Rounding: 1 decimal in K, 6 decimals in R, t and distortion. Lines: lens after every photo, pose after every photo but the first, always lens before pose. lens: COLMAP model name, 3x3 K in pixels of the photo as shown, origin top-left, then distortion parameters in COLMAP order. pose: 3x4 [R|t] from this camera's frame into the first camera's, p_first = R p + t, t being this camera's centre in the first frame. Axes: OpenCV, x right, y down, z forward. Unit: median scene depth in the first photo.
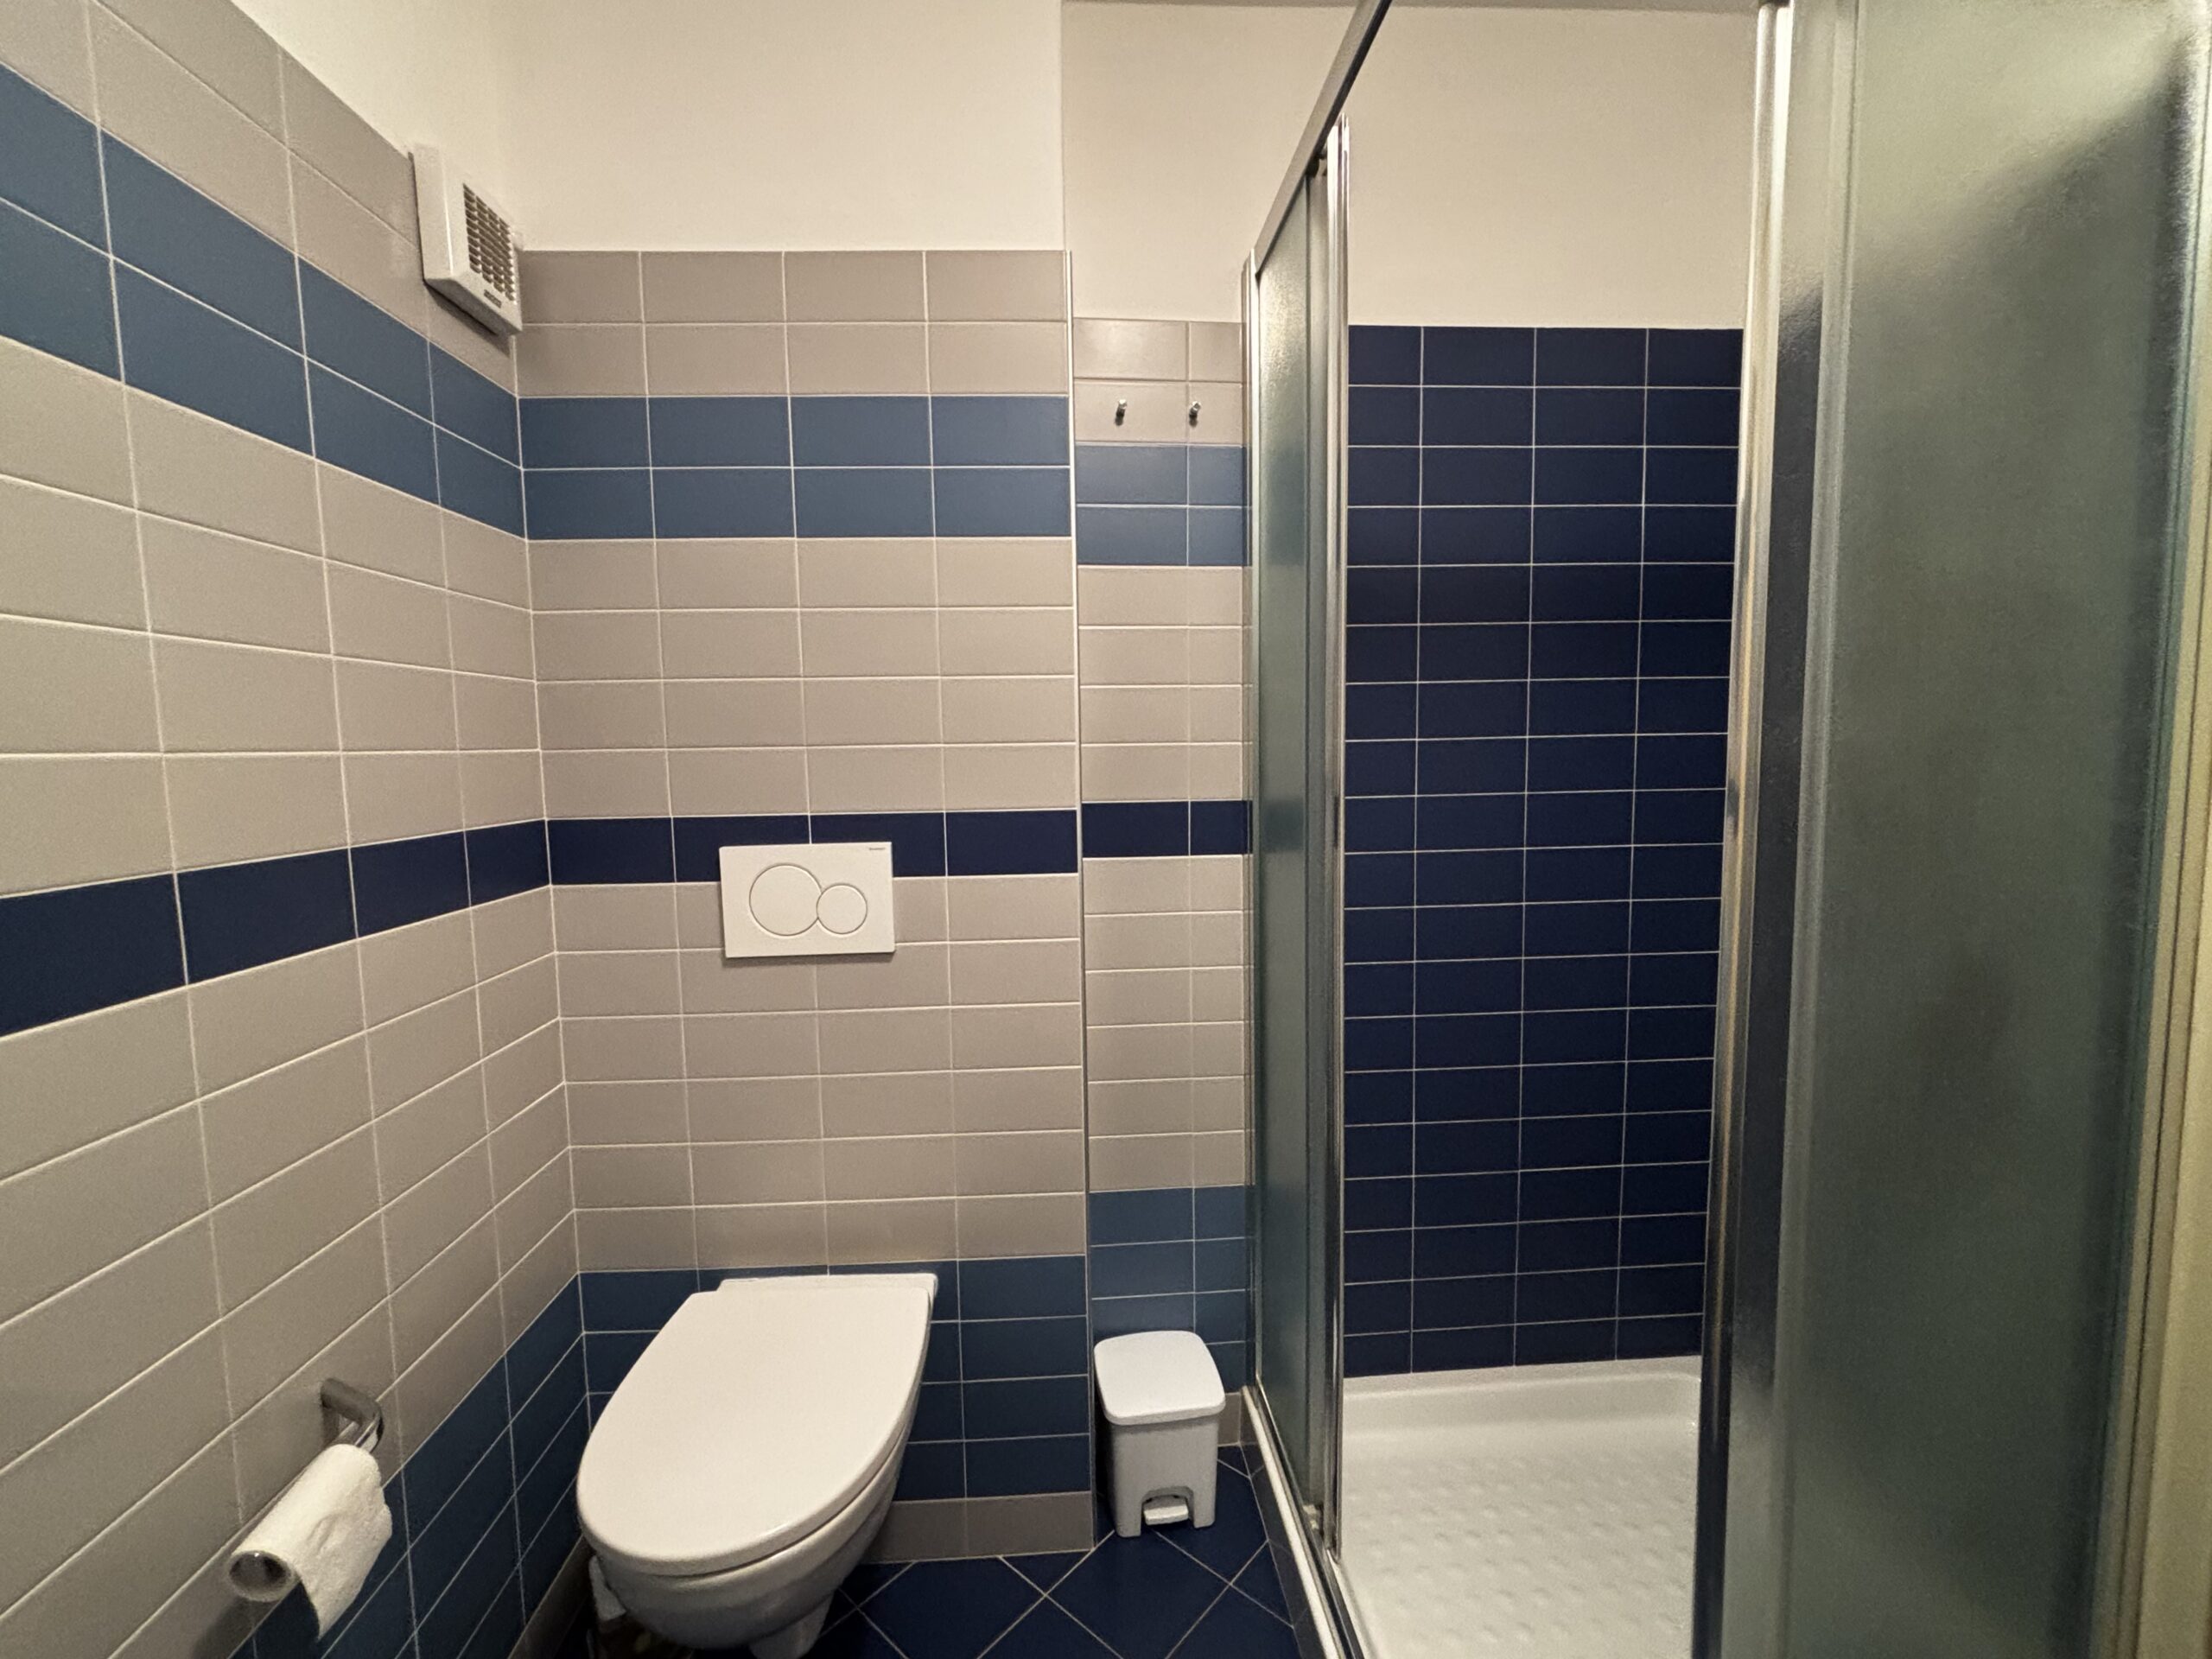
lens RADIAL K [[890.9, 0, 1166.4], [0, 890.9, 822.7], [0, 0, 1]] dist [-0.004328, -0.000643]
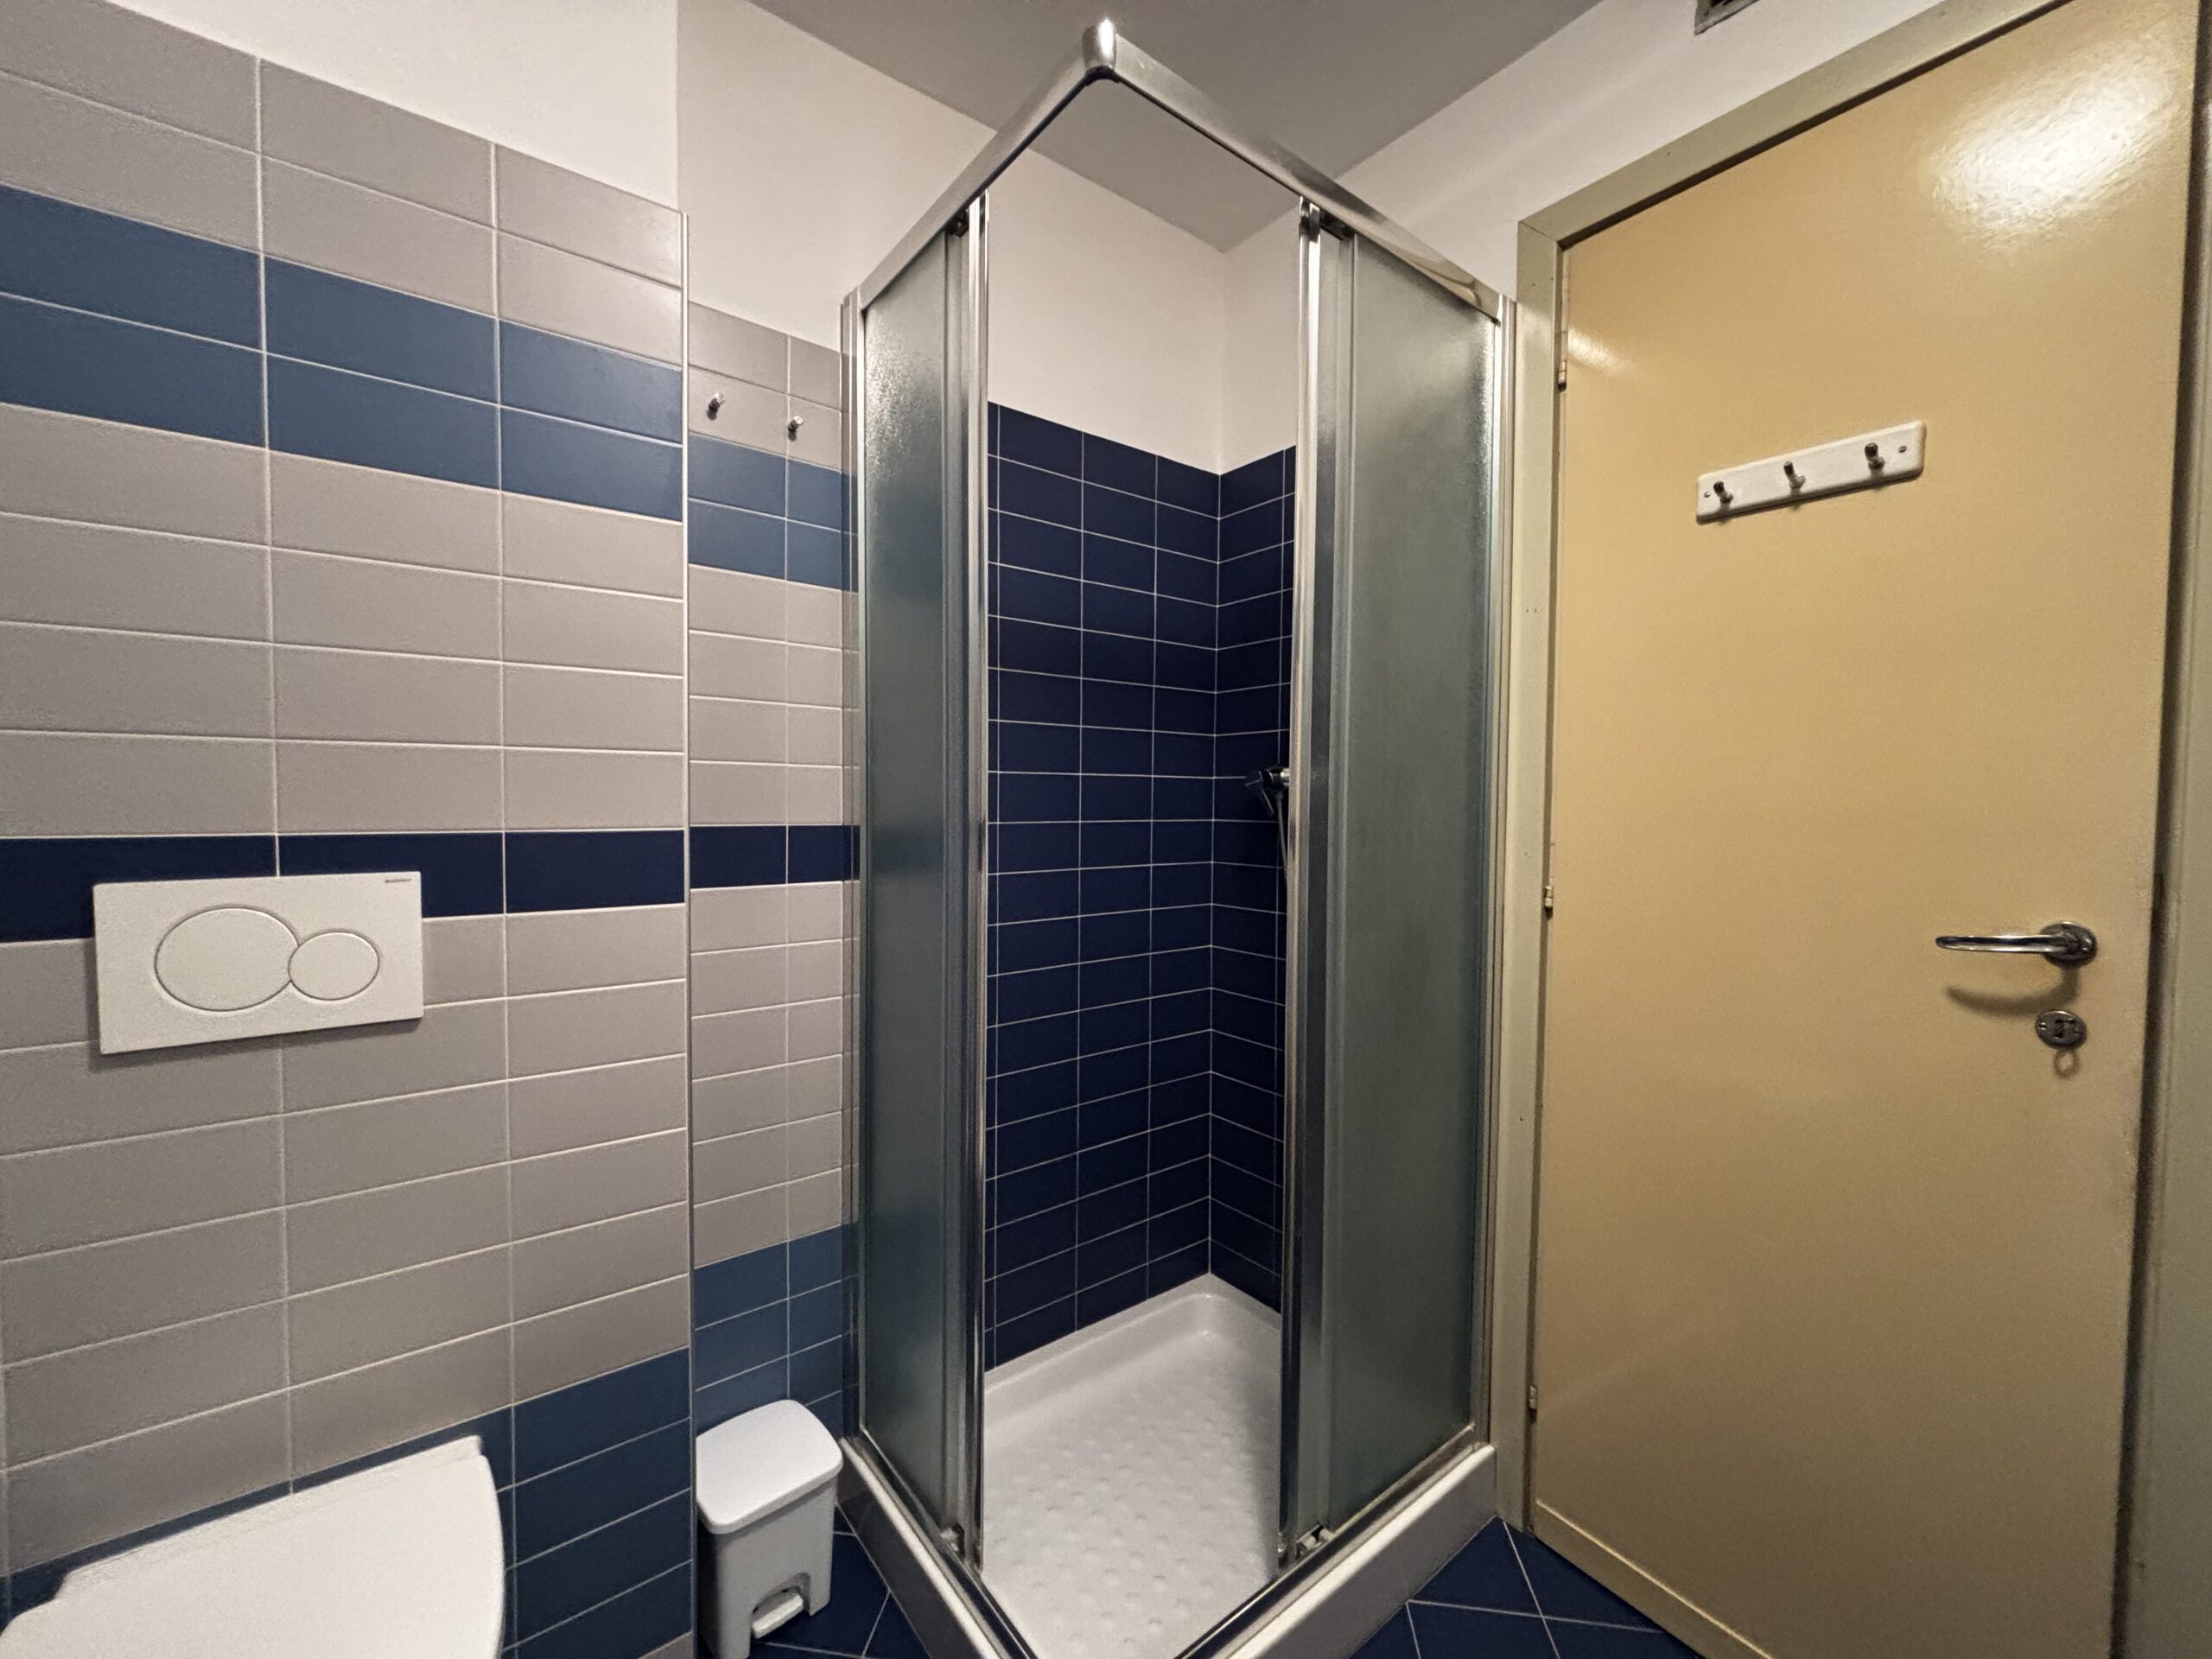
lens RADIAL K [[890.9, 0, 1114.2], [0, 890.9, 828.8], [0, 0, 1]] dist [-0.004328, -0.000643]
pose [[0.806999, 0.008607, 0.590490, -0.270107], [0.021633, 0.998792, -0.044124, 0.030282], [-0.590156, 0.048382, 0.805838, 0.034320]]
